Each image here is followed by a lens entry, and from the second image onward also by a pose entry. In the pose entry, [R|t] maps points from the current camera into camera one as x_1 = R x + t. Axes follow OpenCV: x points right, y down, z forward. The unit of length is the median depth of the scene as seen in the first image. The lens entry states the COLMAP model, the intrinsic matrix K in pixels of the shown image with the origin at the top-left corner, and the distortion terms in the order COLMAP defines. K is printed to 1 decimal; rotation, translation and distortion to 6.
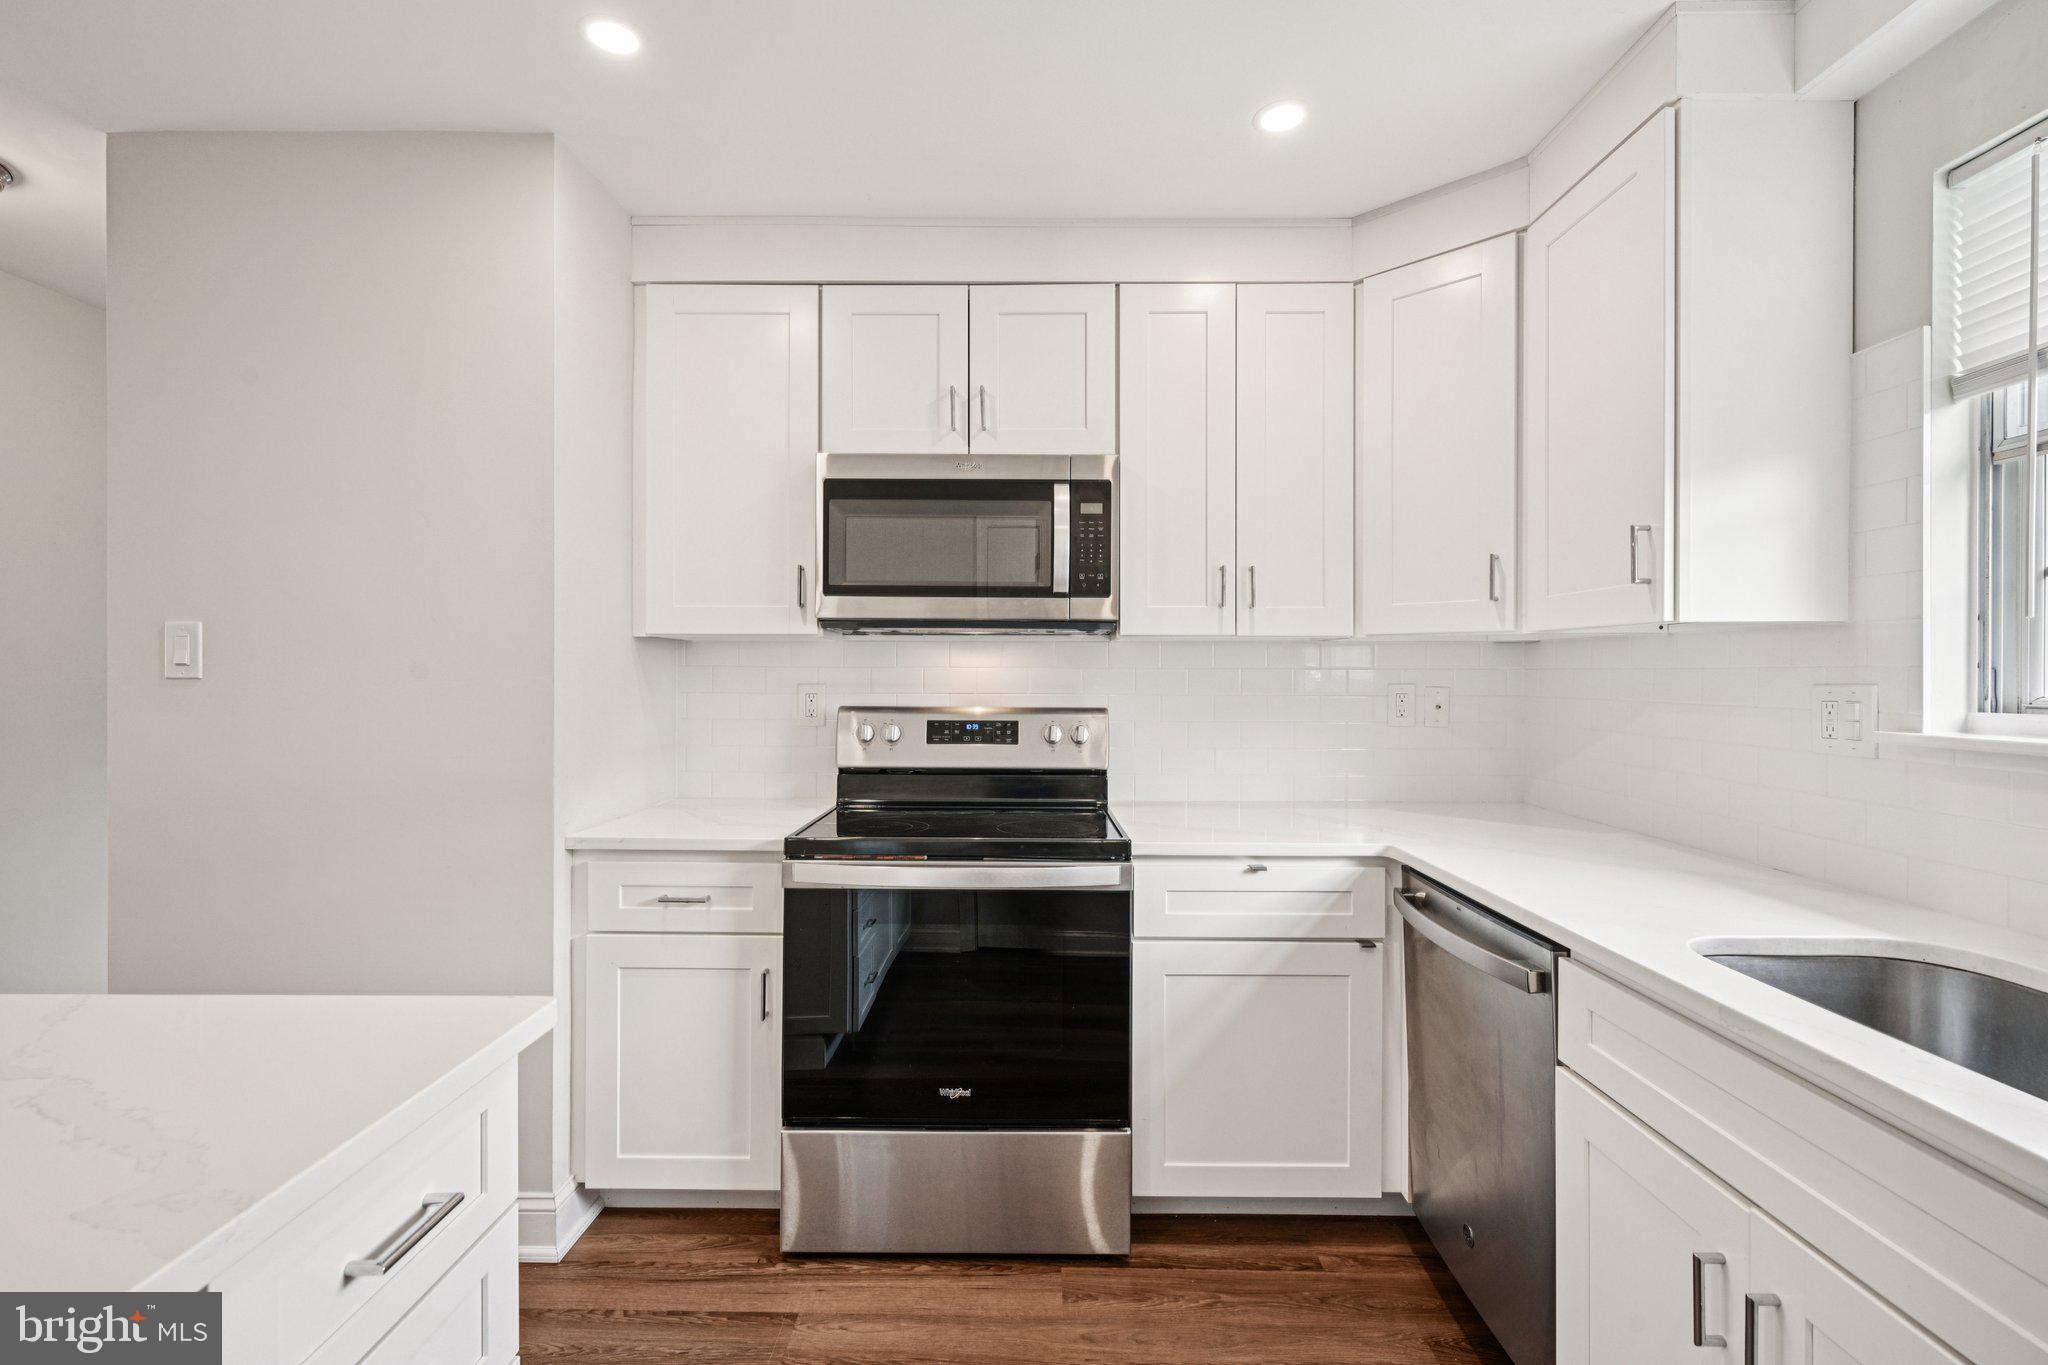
lens RADIAL K [[896.4, 0, 1022.2], [0, 896.4, 677.9], [0, 0, 1]] dist [-0.000598, -0.000039]
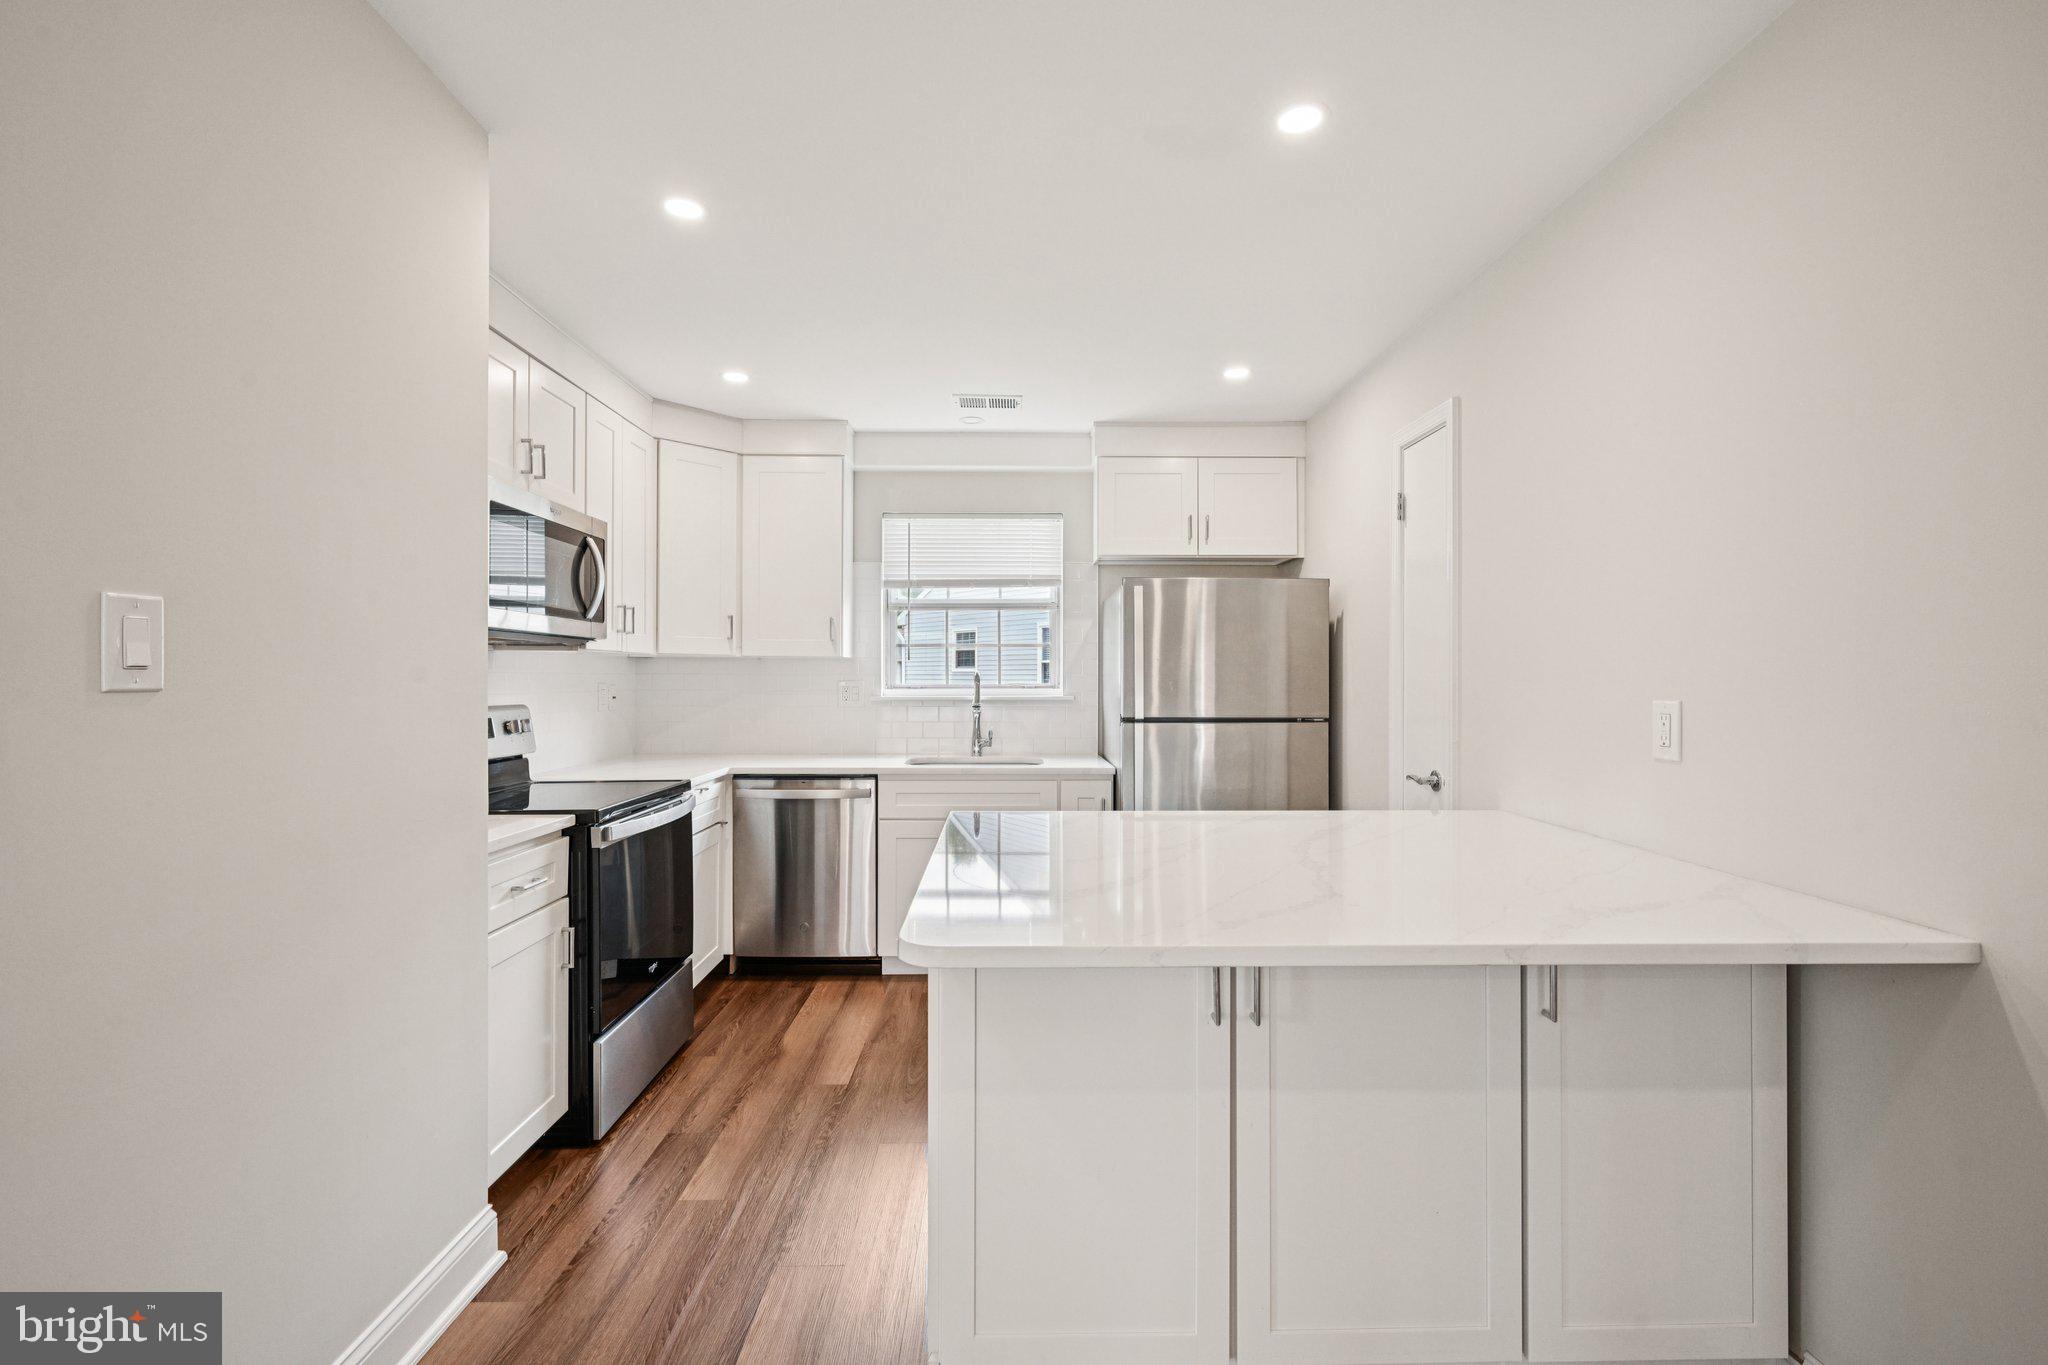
lens RADIAL K [[926.3, 0, 1021.9], [0, 926.3, 675.0], [0, 0, 1]] dist [0.002567, 0.000383]
pose [[-0.026730, -0.000525, 0.999643, -1.670731], [0.000928, 0.999999, 0.000550, -0.010169], [-0.999642, 0.000942, -0.026729, 0.468671]]
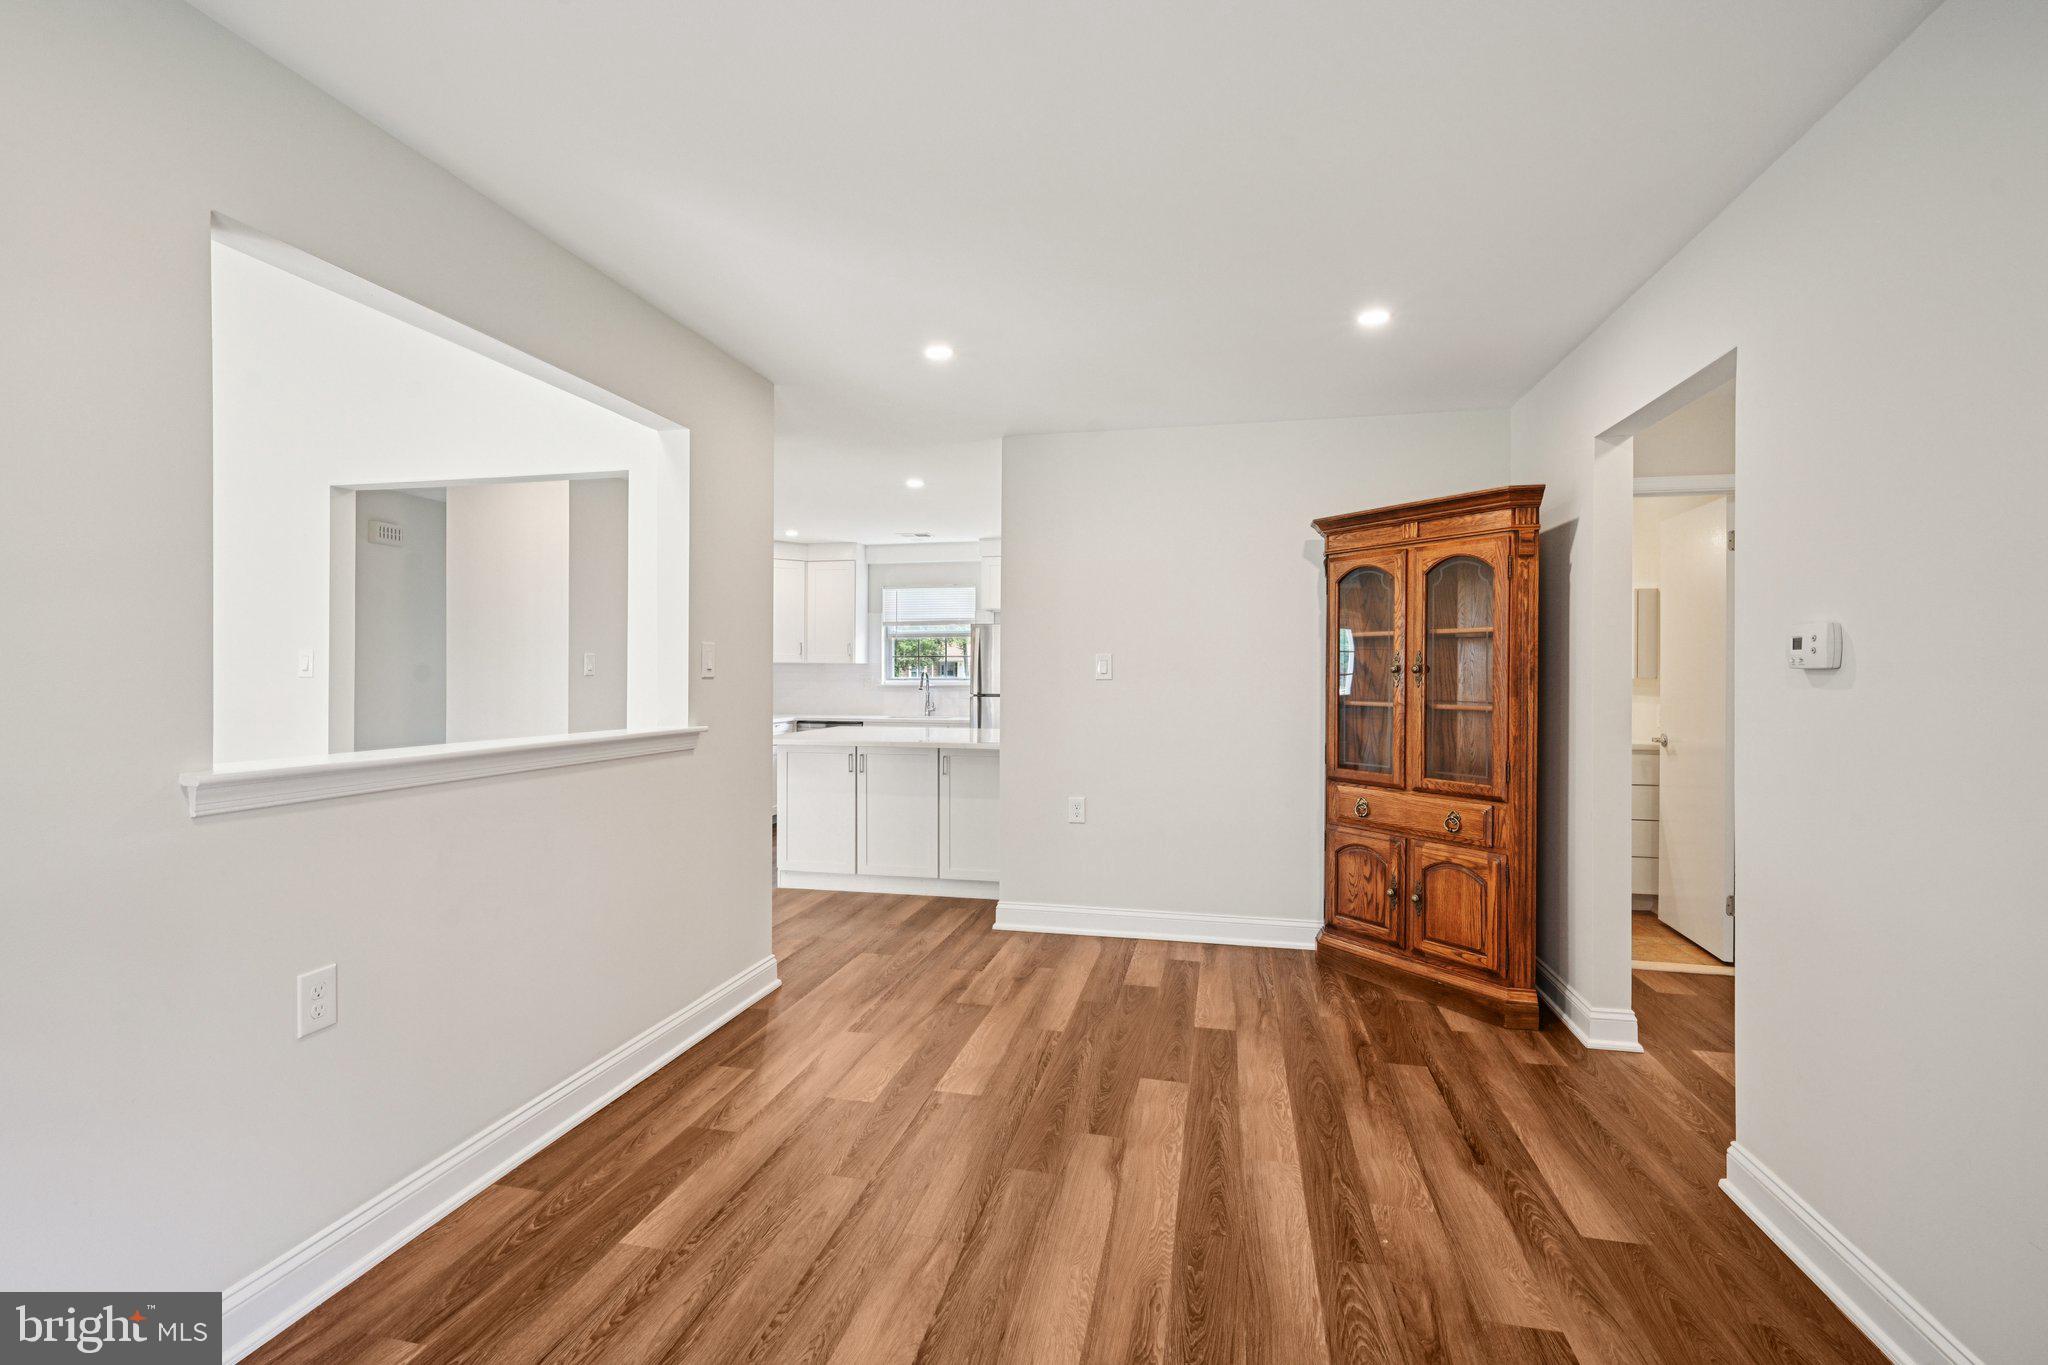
lens RADIAL K [[926.3, 0, 1021.9], [0, 926.3, 675.0], [0, 0, 1]] dist [0.002567, 0.000383]
pose [[0.197281, -0.003287, 0.980342, -3.564770], [-0.000781, 0.999994, 0.003510, -0.014549], [-0.980347, -0.001458, 0.197277, -0.809774]]
